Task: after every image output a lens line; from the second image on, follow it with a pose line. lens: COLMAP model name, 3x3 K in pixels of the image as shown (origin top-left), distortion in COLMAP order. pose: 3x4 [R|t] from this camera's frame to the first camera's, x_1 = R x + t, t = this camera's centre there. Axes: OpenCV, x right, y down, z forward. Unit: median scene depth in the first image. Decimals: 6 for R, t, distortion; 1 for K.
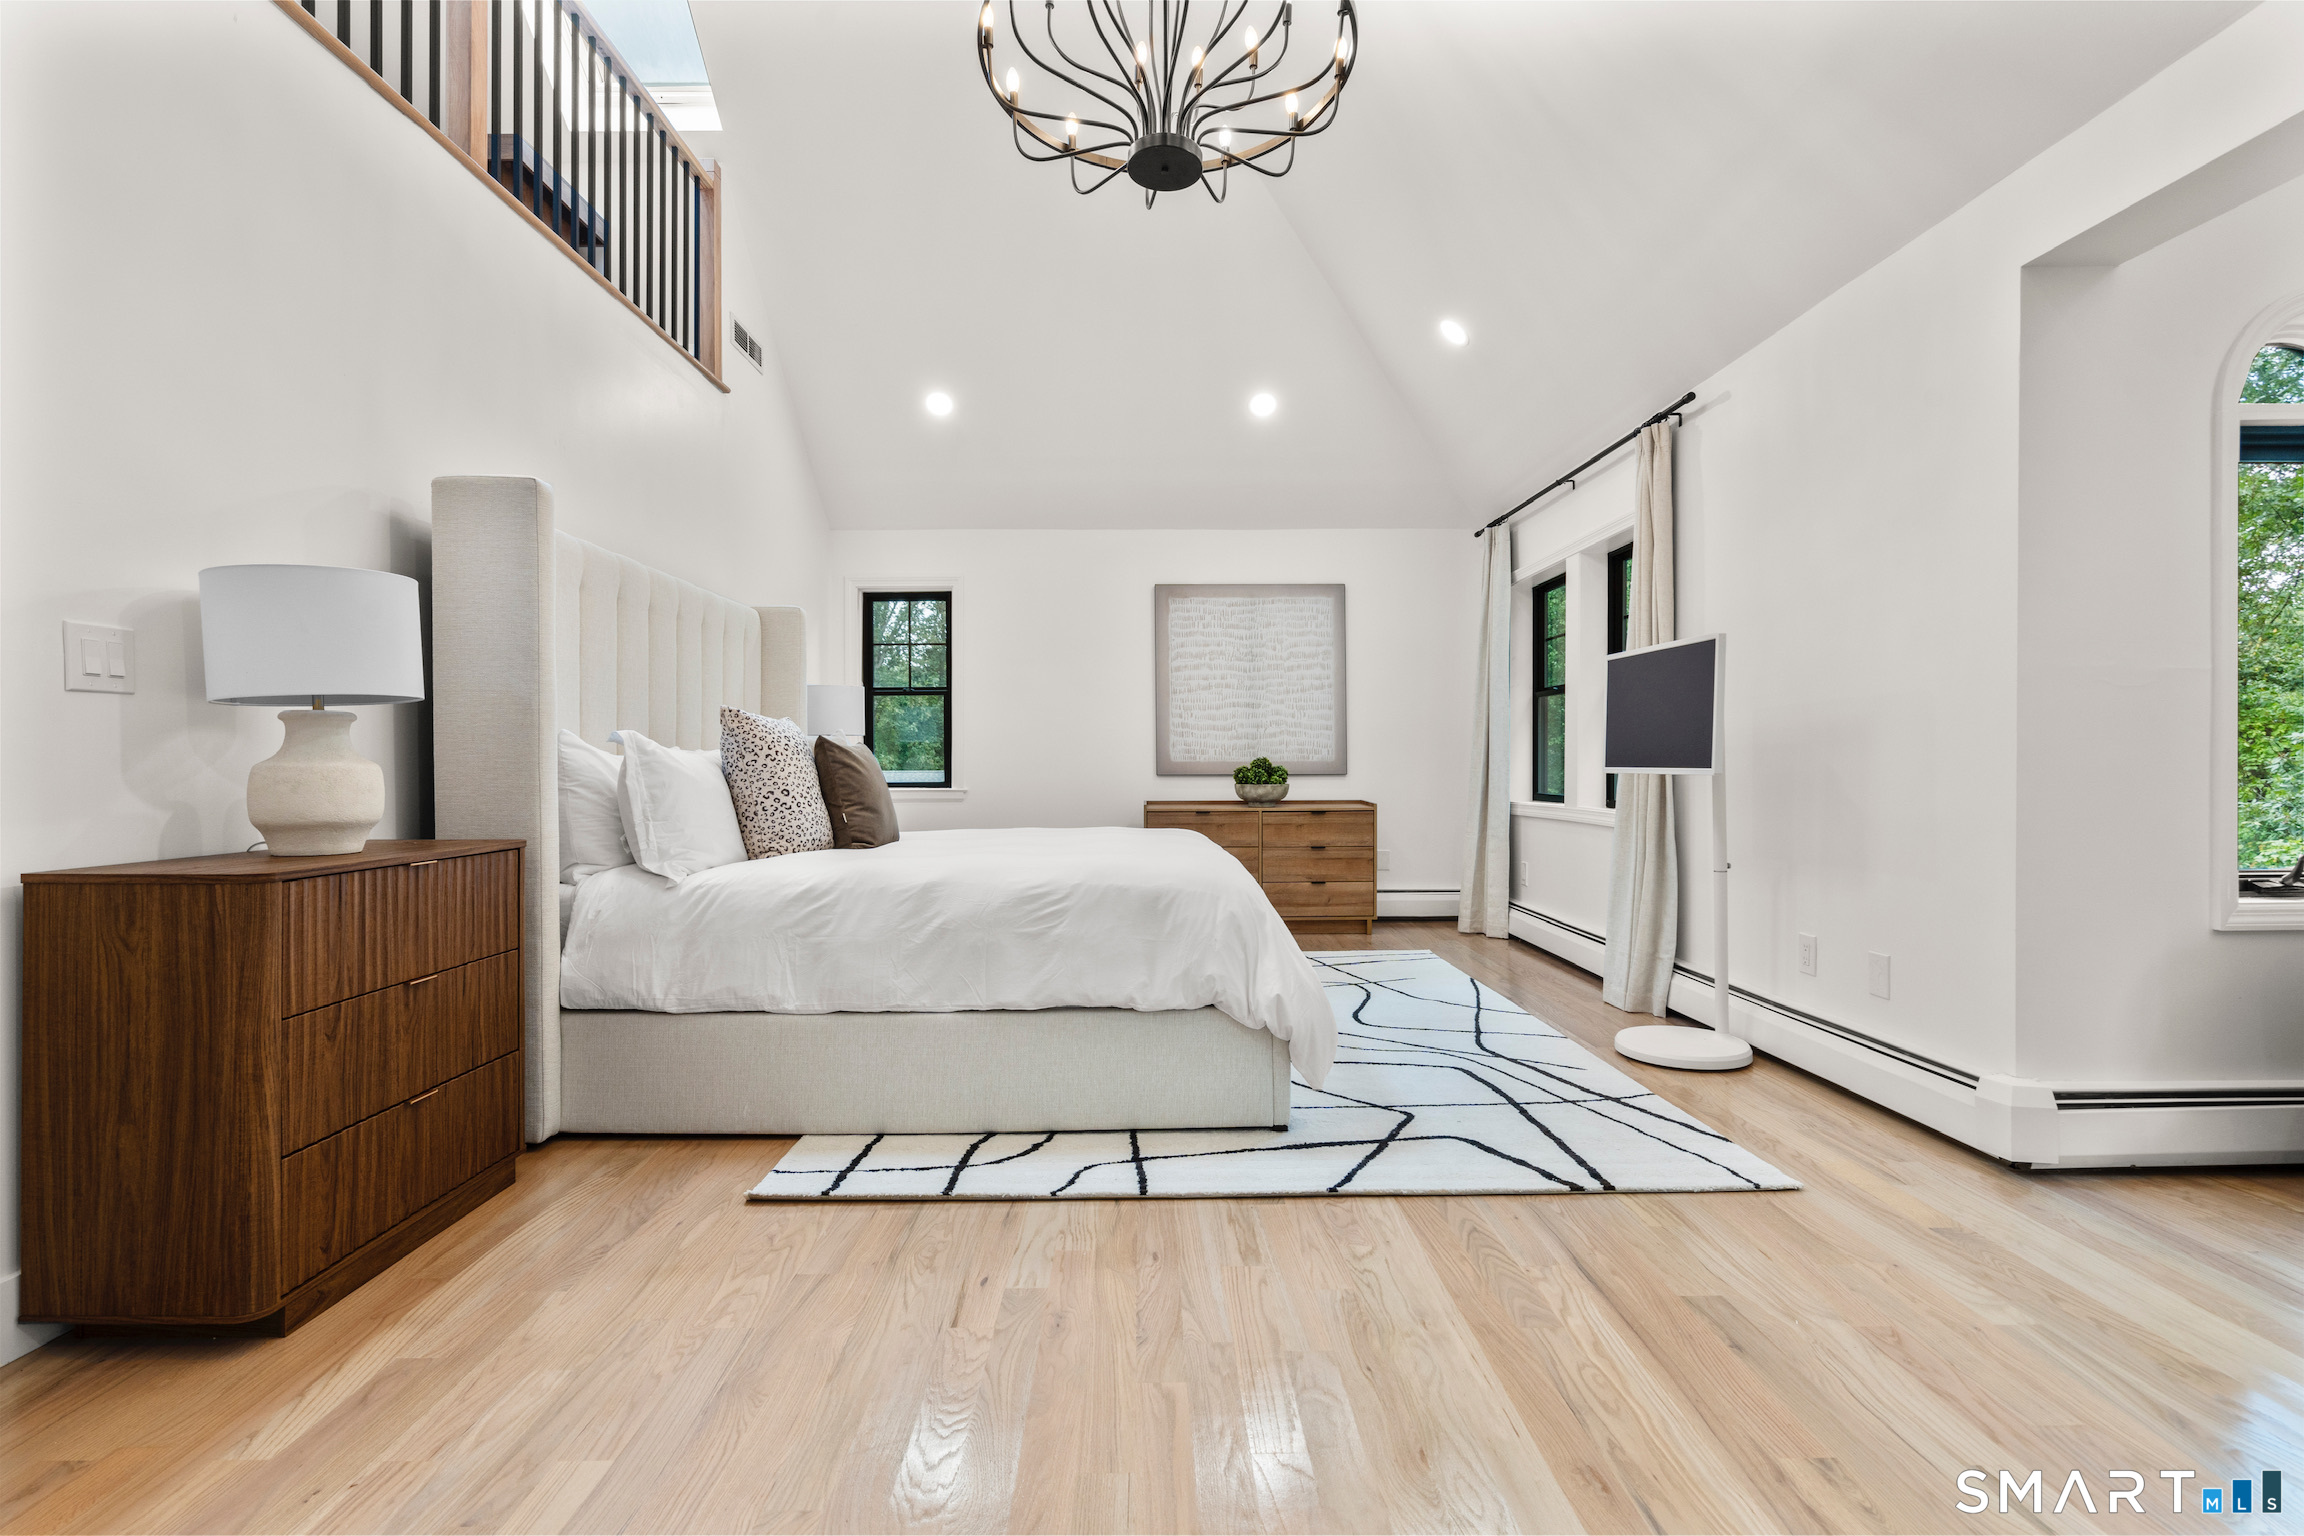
lens RADIAL K [[1038.4, 0, 1159.3], [0, 1038.4, 768.6], [0, 0, 1]] dist [-0.010991, 0.004114]
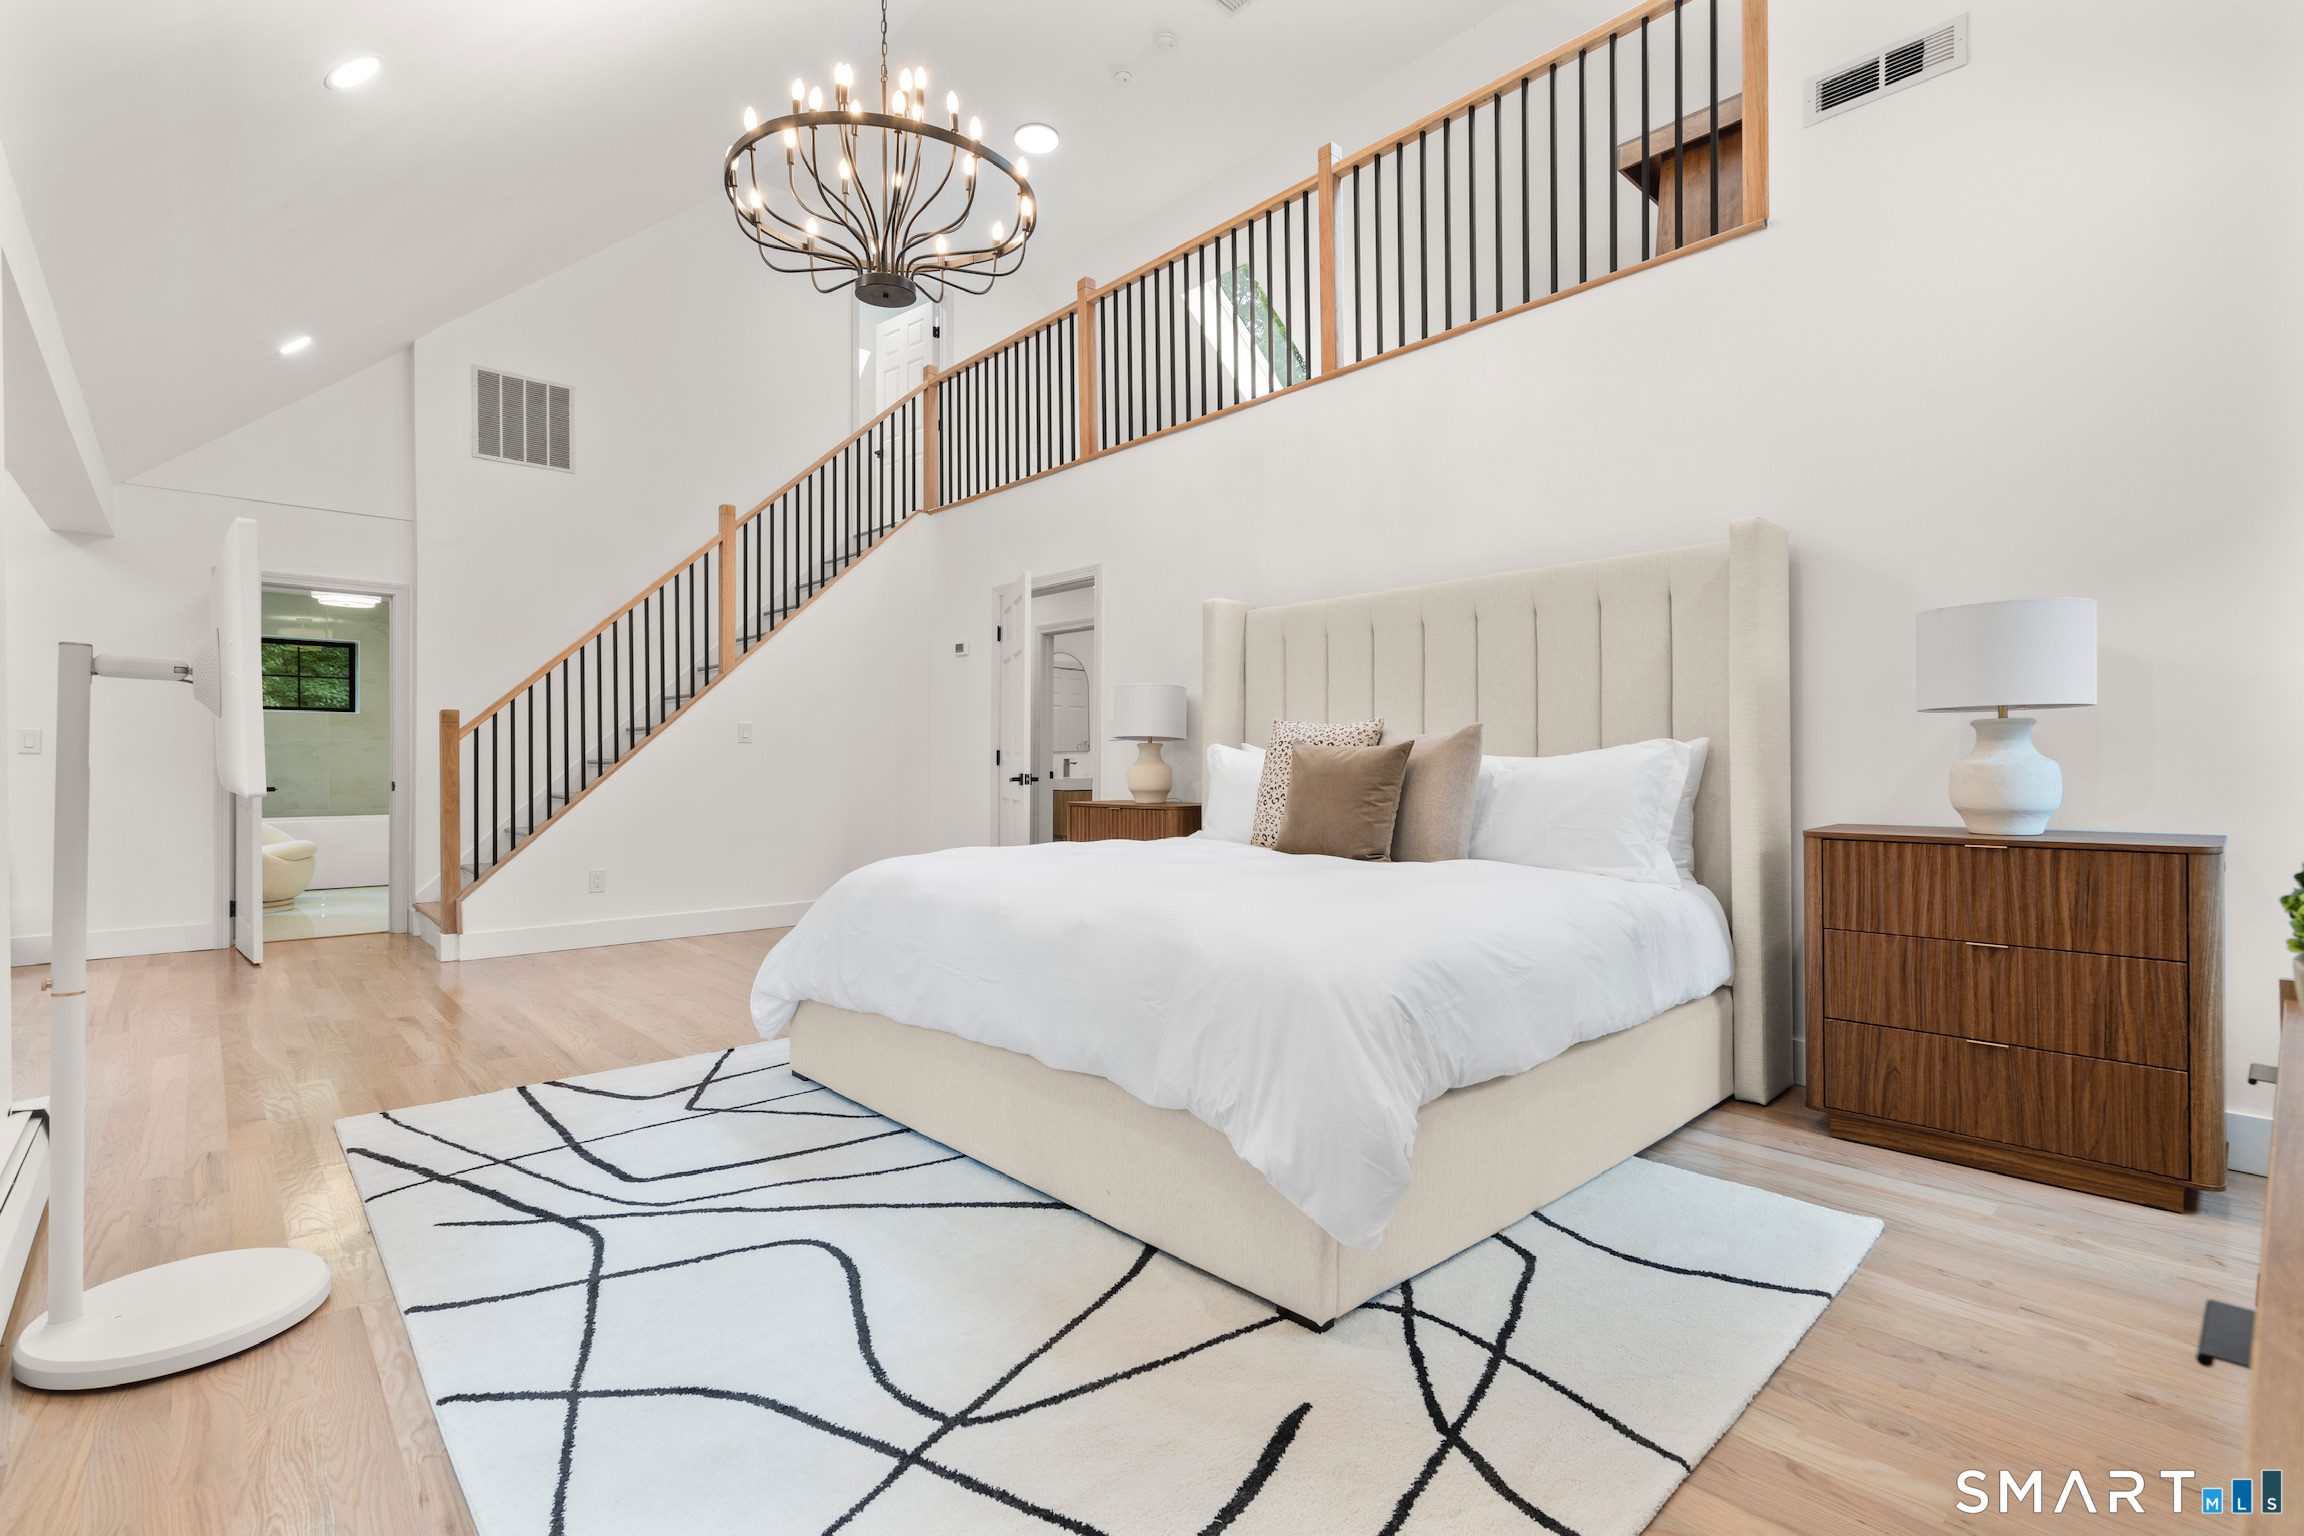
lens RADIAL K [[1038.4, 0, 1163.8], [0, 1038.4, 768.4], [0, 0, 1]] dist [-0.010991, 0.004114]
pose [[-0.746902, -0.002320, -0.664930, 0.611371], [-0.004681, 0.999987, 0.001768, -0.015522], [0.664918, 0.004433, -0.746903, 2.208158]]
